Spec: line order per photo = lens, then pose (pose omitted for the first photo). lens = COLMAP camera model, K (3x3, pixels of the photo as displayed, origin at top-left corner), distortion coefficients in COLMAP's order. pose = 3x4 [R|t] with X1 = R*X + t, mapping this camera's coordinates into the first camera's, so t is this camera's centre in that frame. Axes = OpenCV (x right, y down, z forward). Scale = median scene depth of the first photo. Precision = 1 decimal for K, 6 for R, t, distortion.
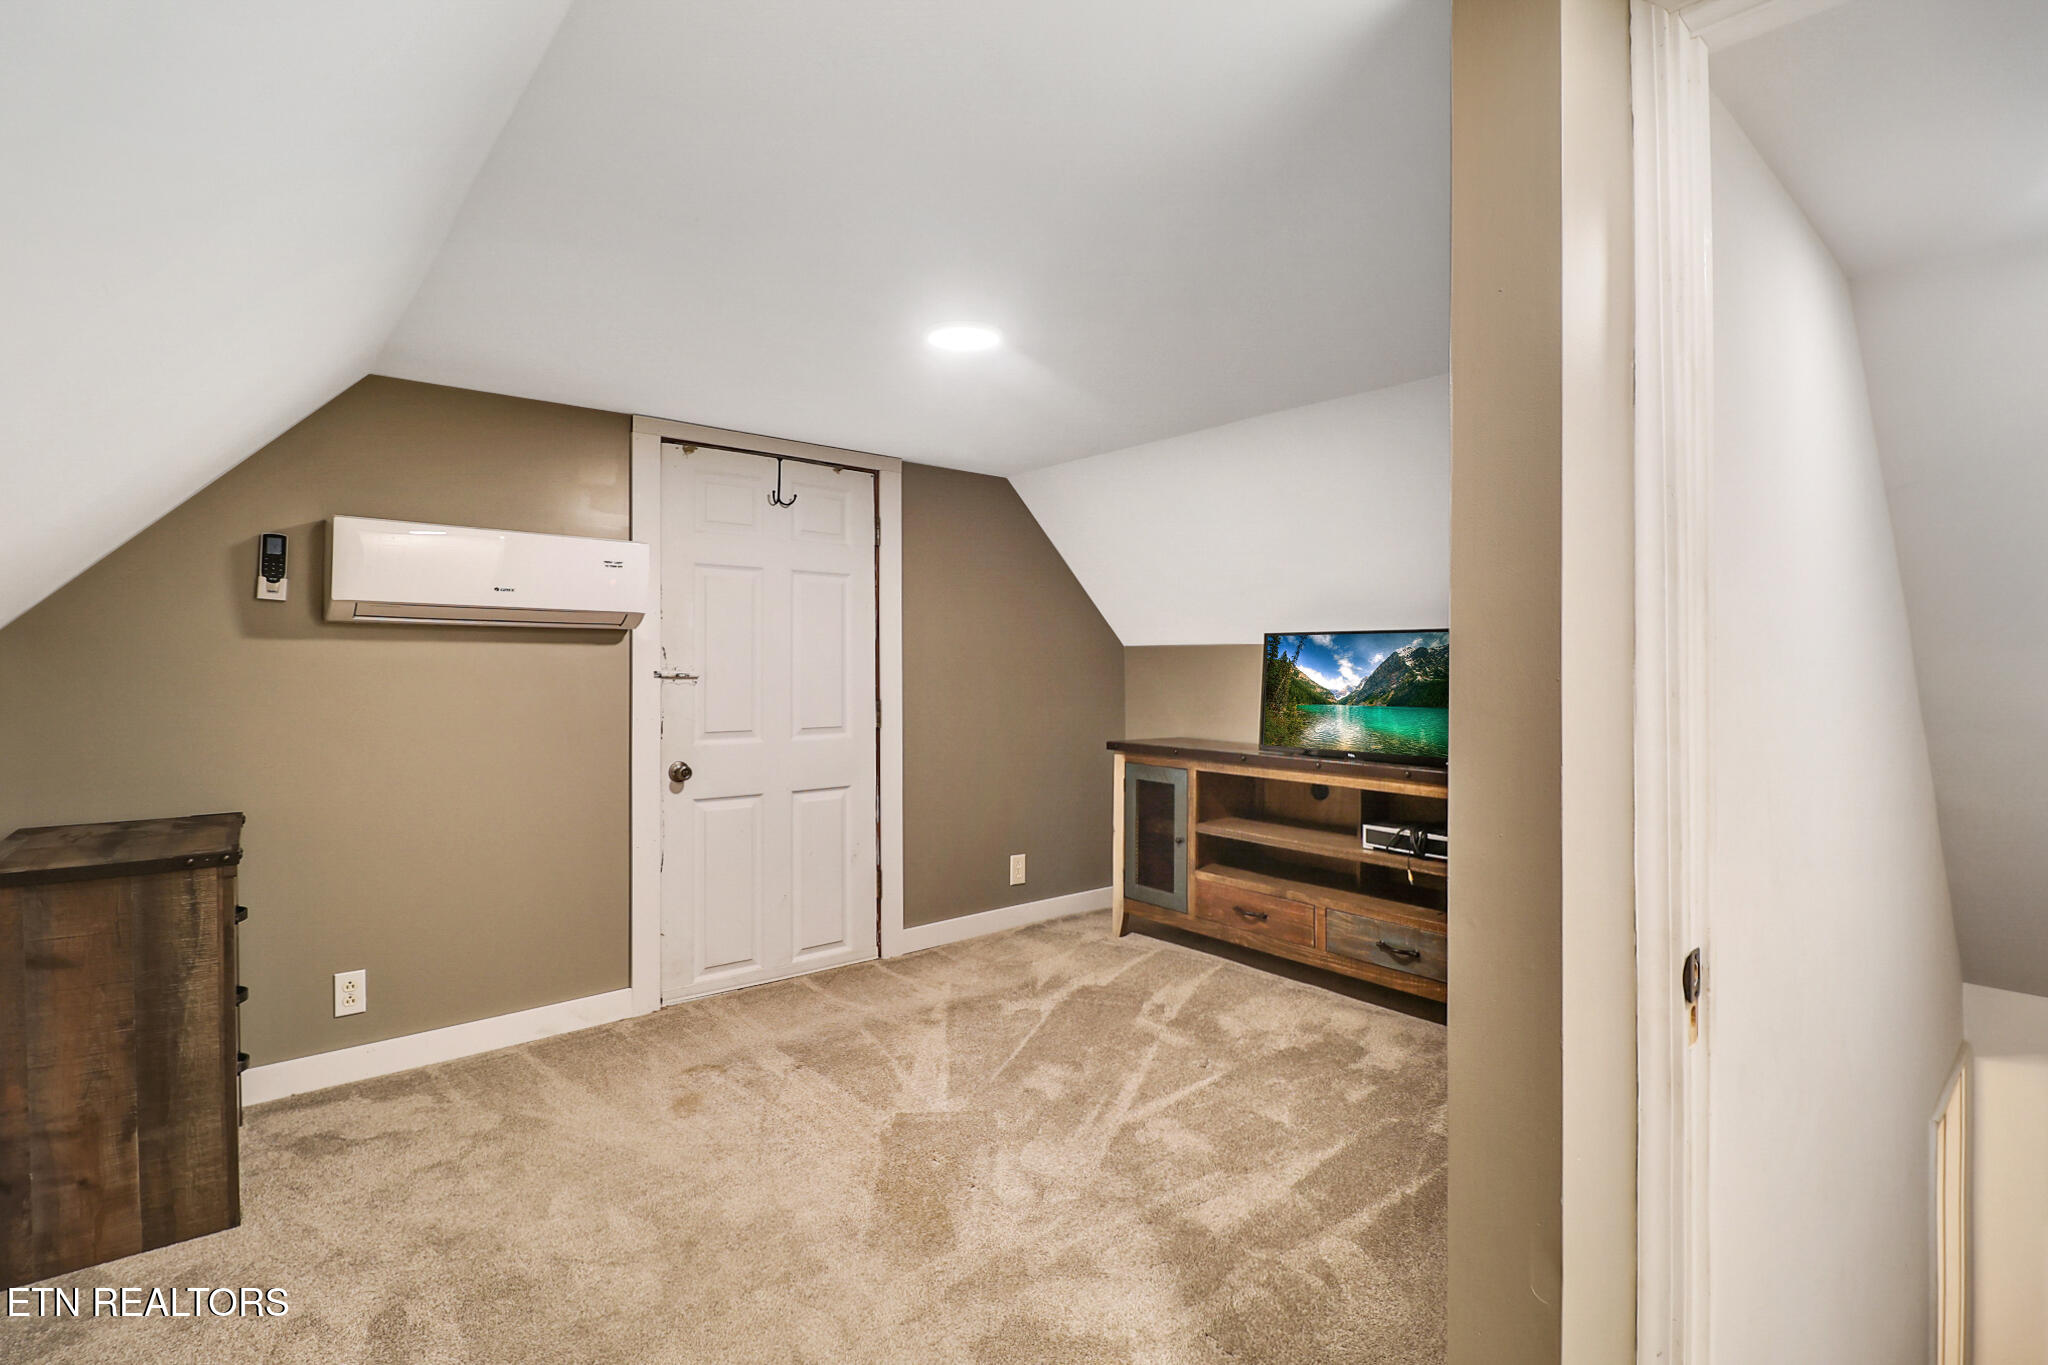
lens RADIAL K [[946.4, 0, 1013.3], [0, 946.4, 644.8], [0, 0, 1]] dist [0.012592, -0.017811]
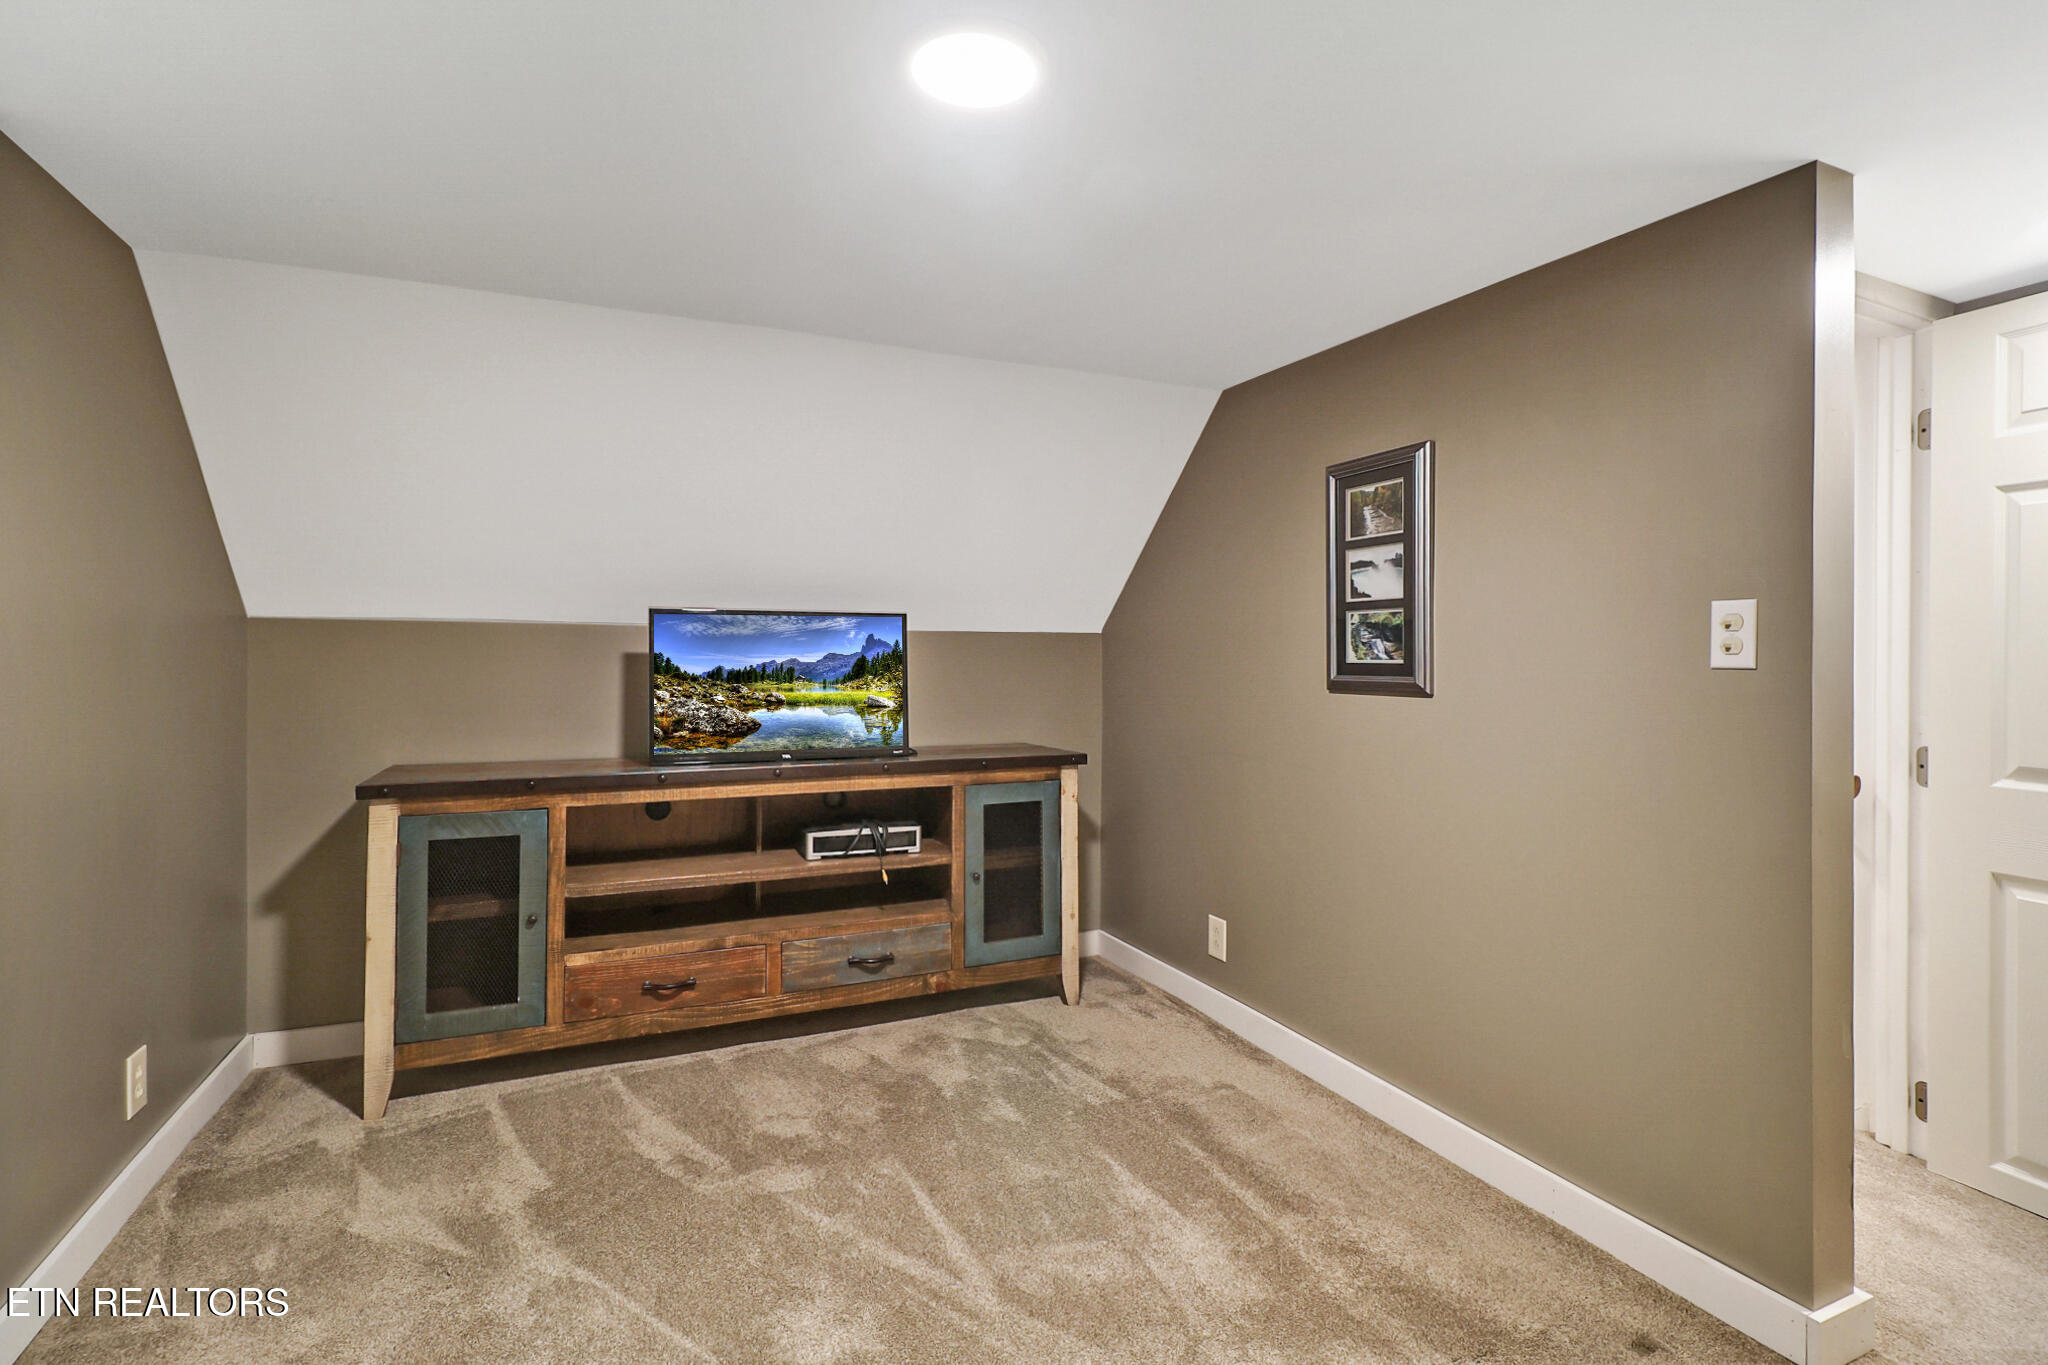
lens RADIAL K [[946.4, 0, 1013.3], [0, 946.4, 644.8], [0, 0, 1]] dist [0.012592, -0.017811]
pose [[0.291807, -0.001249, 0.956476, -0.389997], [-0.022522, 0.999713, 0.008177, 0.004869], [-0.956212, -0.023928, 0.291695, 0.545388]]
